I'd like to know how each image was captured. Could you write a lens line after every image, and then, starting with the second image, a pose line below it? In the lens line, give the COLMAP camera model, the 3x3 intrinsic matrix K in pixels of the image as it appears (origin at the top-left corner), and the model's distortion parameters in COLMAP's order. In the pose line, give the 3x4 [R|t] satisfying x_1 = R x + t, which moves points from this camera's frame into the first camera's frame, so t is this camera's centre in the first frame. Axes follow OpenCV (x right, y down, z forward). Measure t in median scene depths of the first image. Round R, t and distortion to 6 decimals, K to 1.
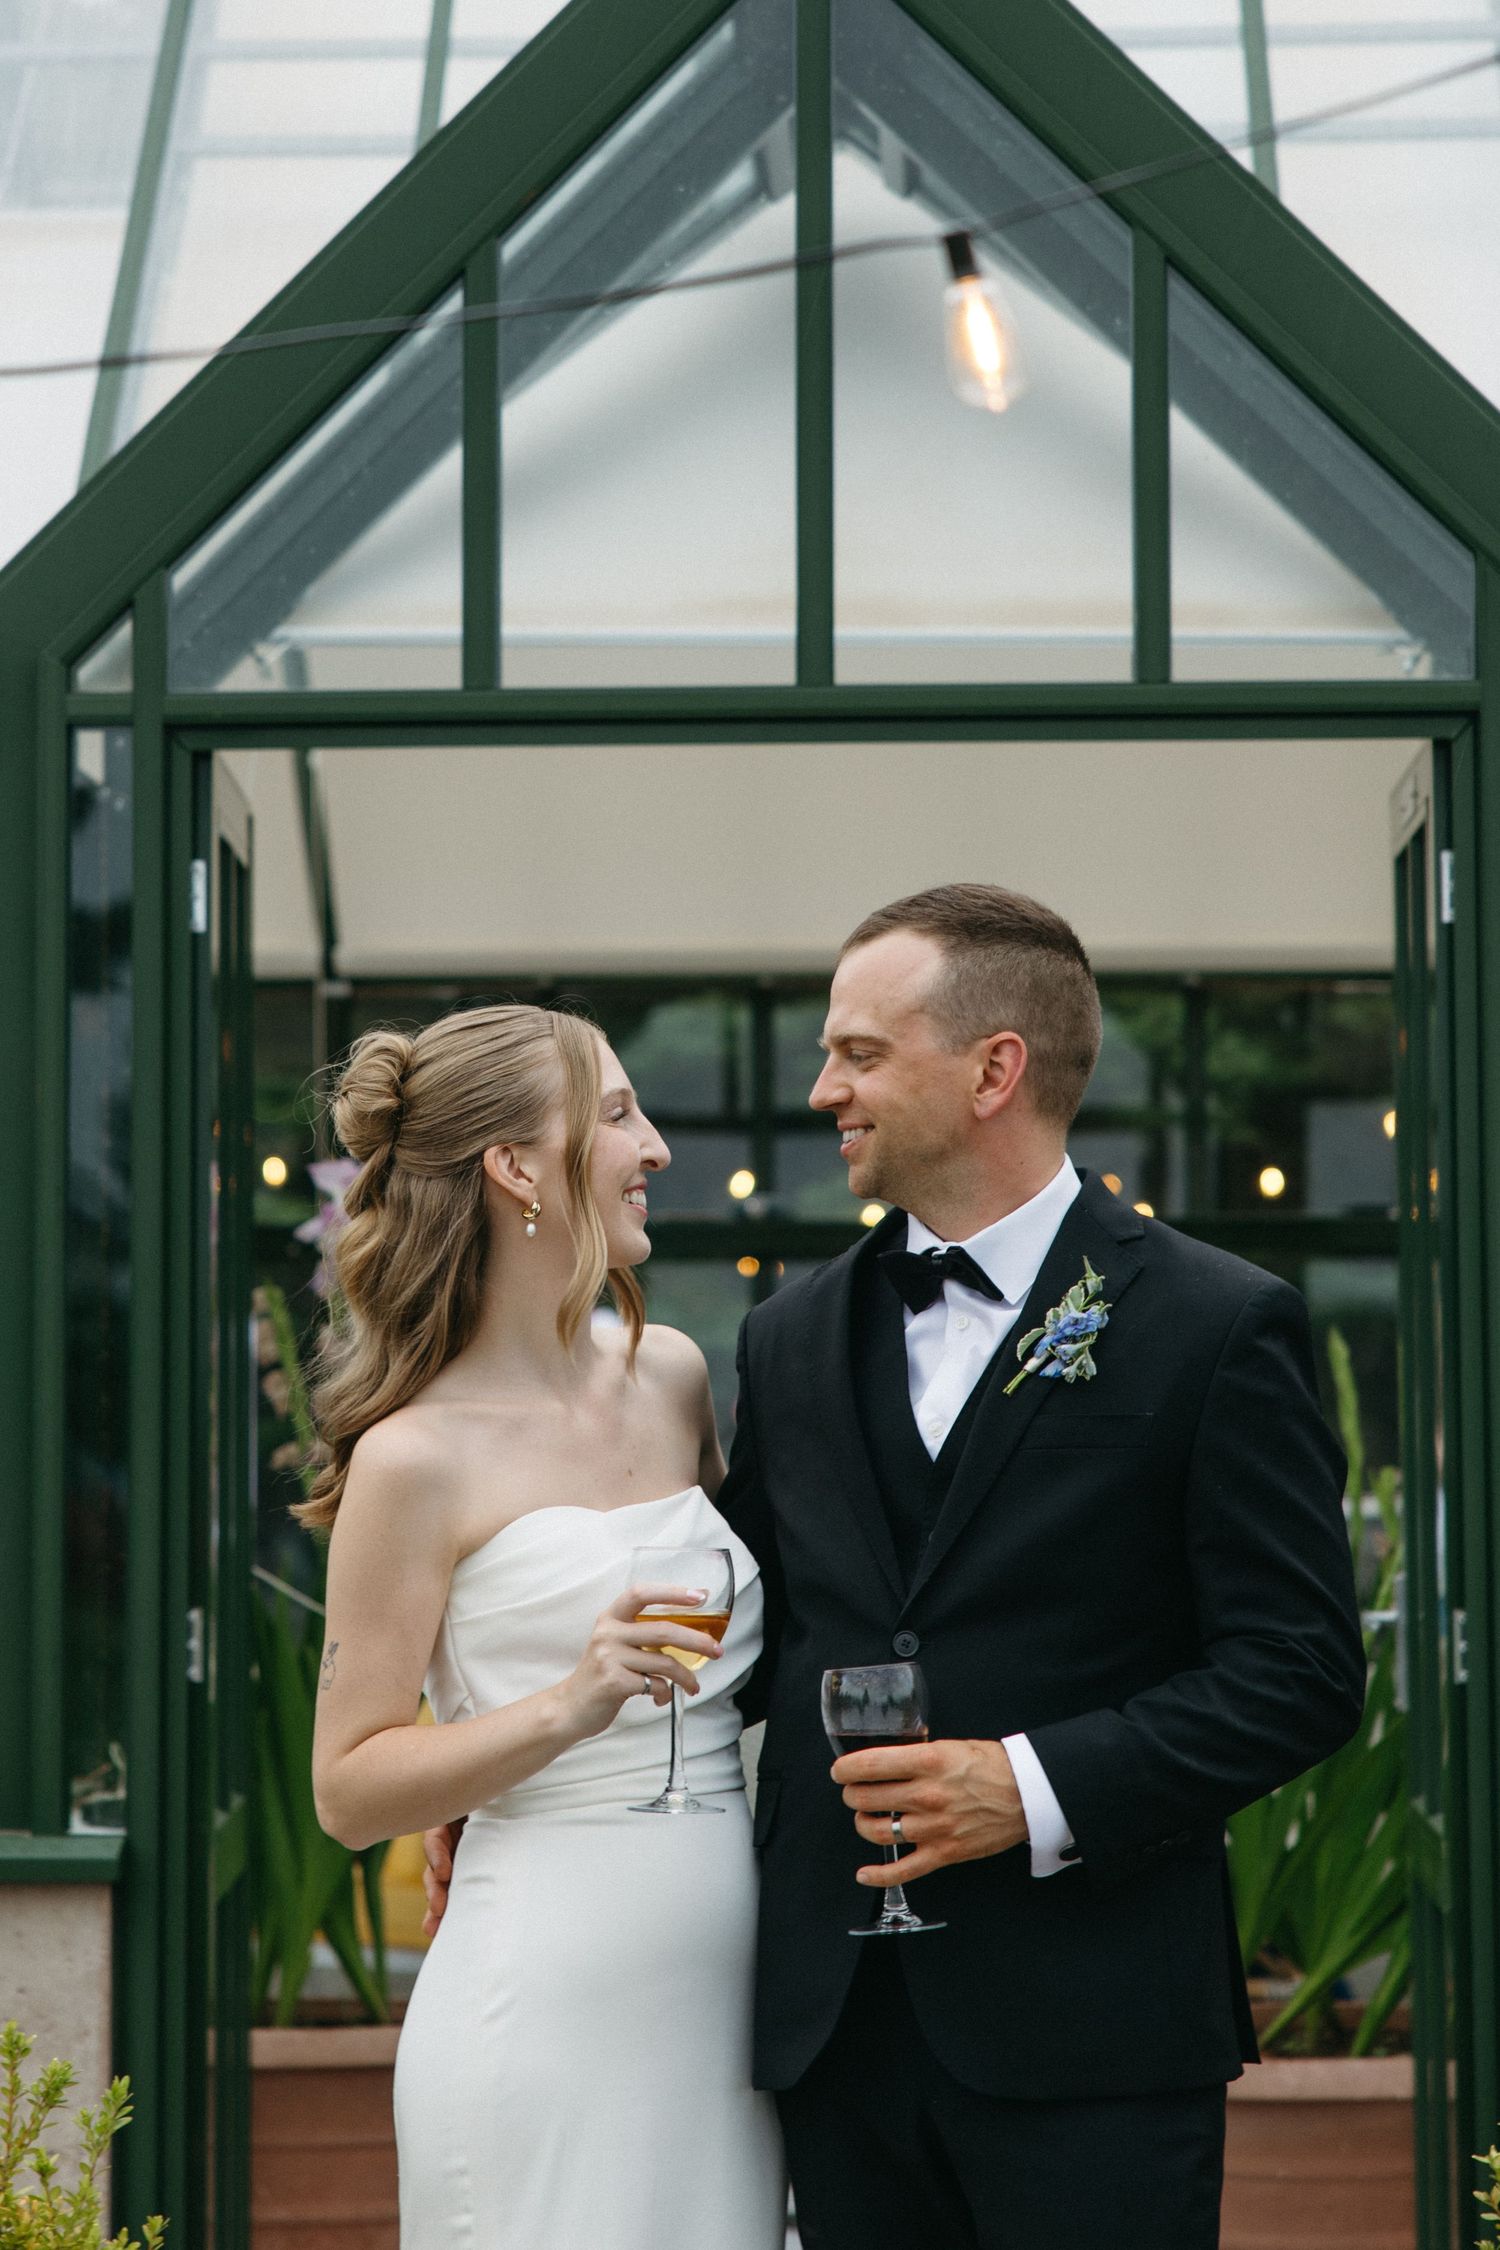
lens RADIAL K [[4509.4, 0, 750.0], [0, 4509.4, 1125.0], [0, 0, 1]] dist [0.715508, -6.137250]
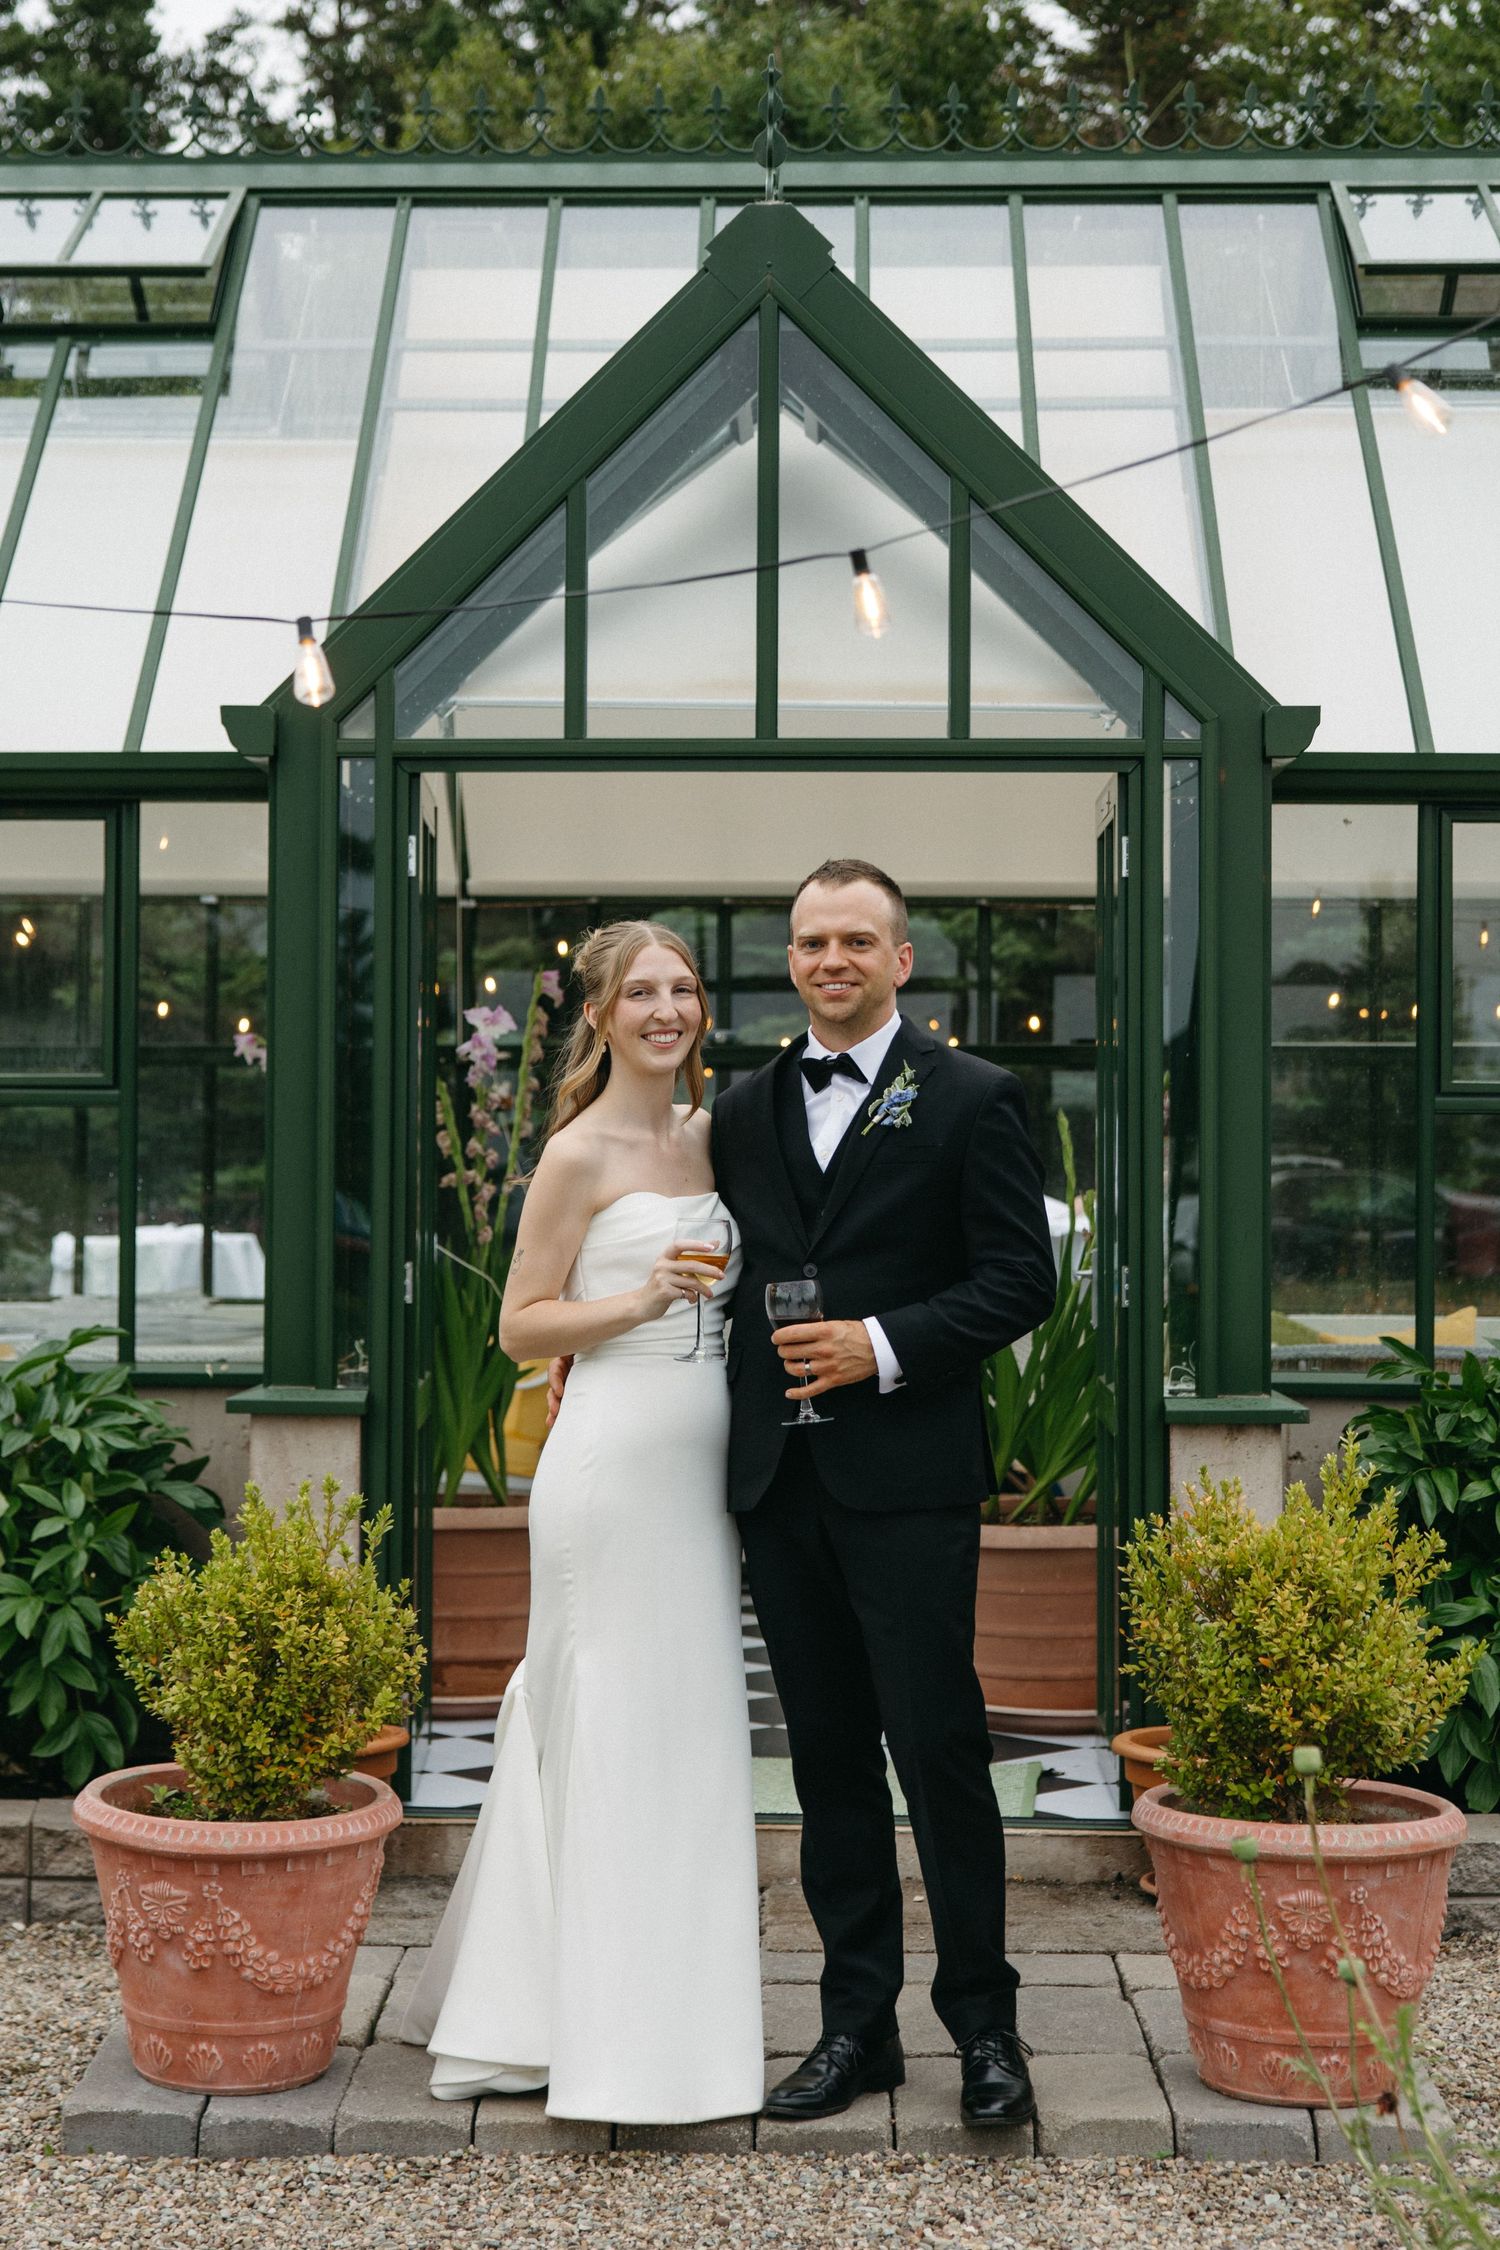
lens RADIAL K [[3203.7, 0, 748.3], [0, 3203.7, 1206.3], [0, 0, 1]] dist [-0.190254, -0.022673]
pose [[0.999841, 0.007639, 0.016135, -0.010212], [-0.008782, 0.997365, 0.072009, -0.005131], [-0.015543, -0.072139, 0.997273, -0.218080]]
